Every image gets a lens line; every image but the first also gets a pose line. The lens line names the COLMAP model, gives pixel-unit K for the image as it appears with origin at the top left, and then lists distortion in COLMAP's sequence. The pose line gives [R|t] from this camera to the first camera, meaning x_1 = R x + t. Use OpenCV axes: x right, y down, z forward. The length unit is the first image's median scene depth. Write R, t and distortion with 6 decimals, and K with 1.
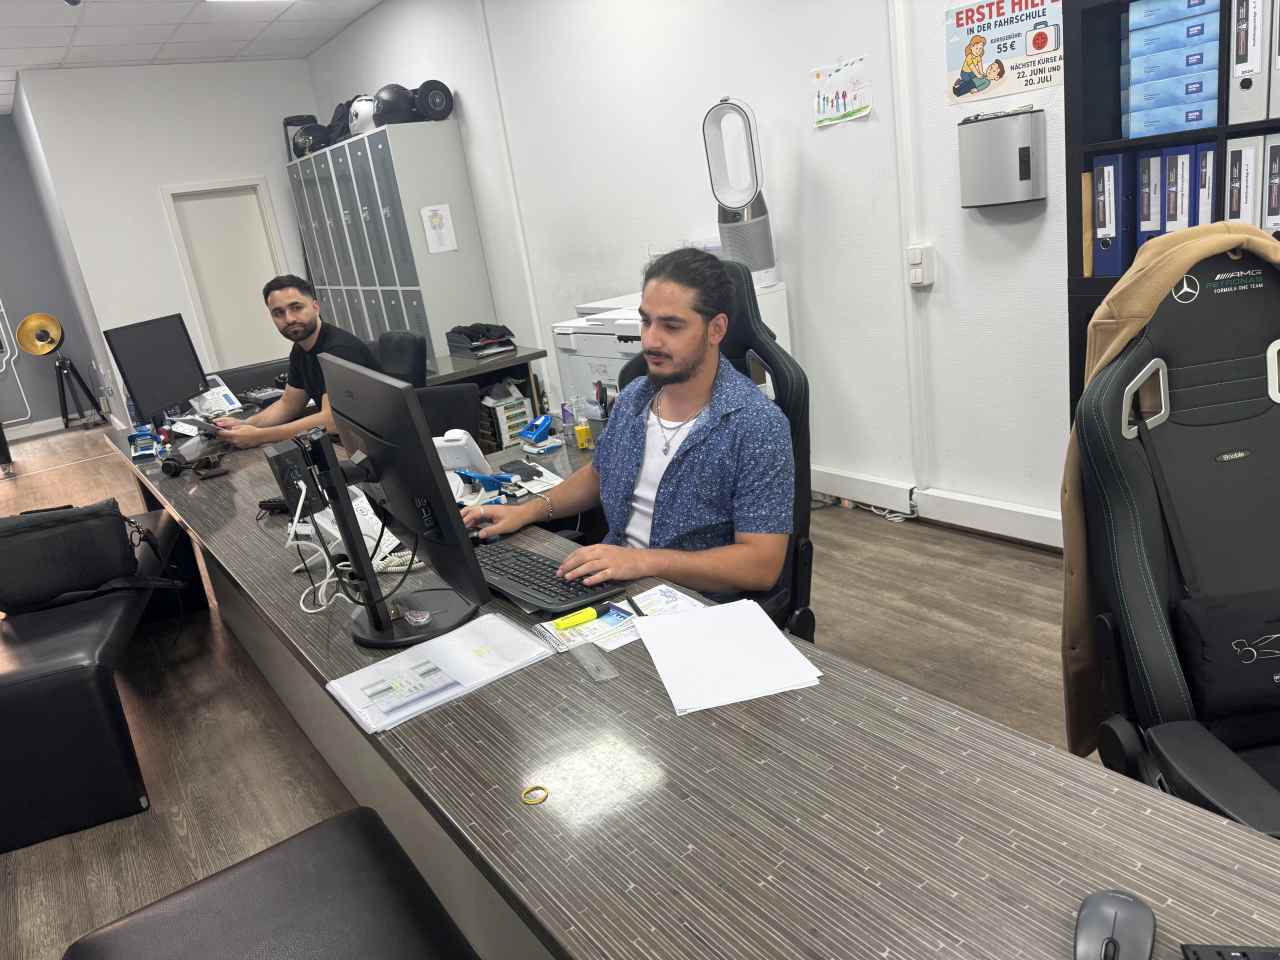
lens RADIAL K [[893.9, 0, 640.0], [0, 893.9, 480.0], [0, 0, 1]] dist [0.020422, -0.004526]
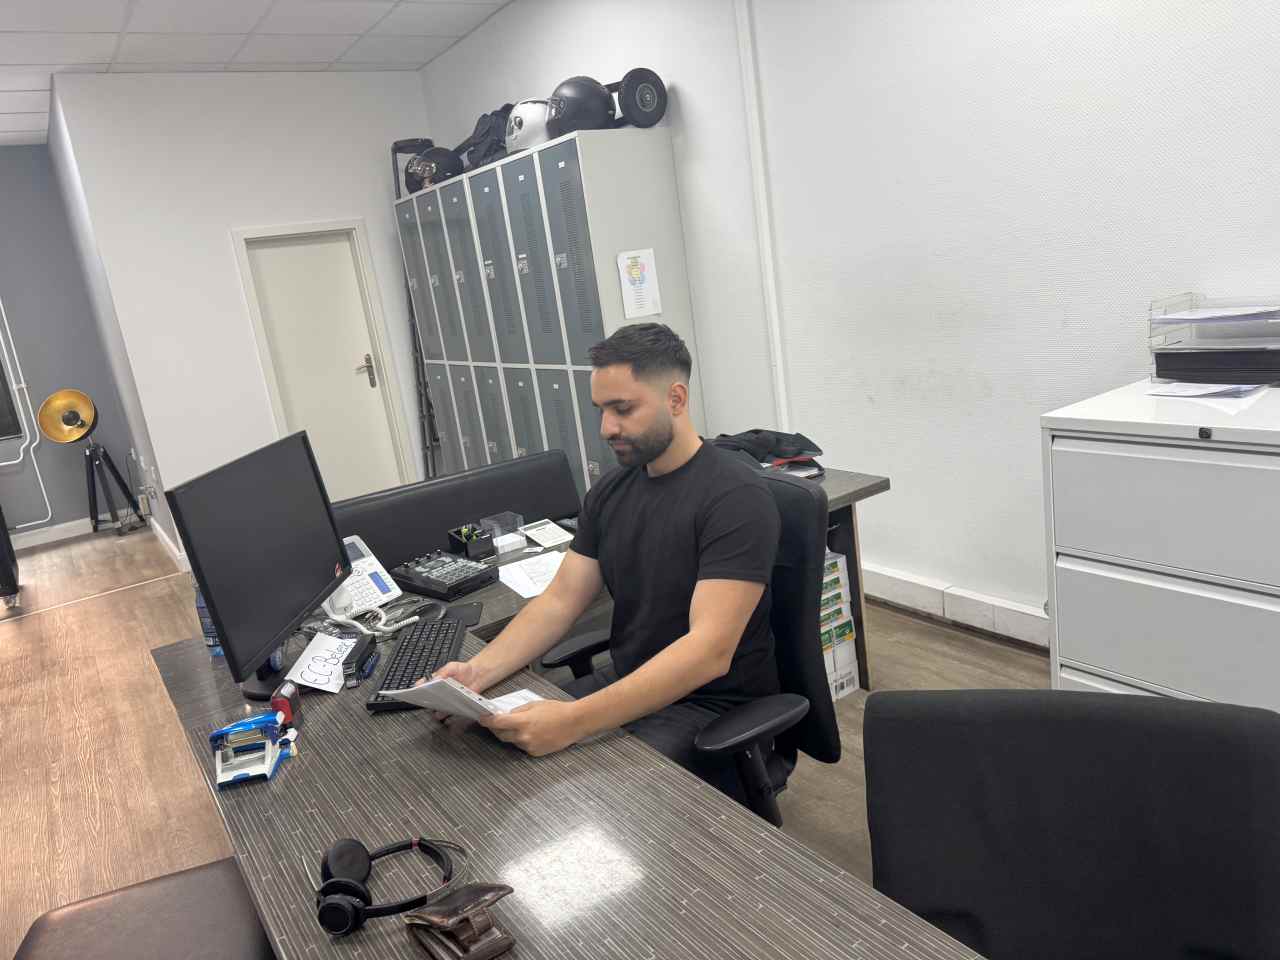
lens RADIAL K [[869.9, 0, 640.0], [0, 869.9, 480.0], [0, 0, 1]] dist [0.085995, -0.091578]
pose [[0.999786, 0.005138, -0.020024, -0.251042], [-0.006343, 0.998144, -0.060564, -0.105635], [0.019675, 0.060678, 0.997963, 0.403016]]
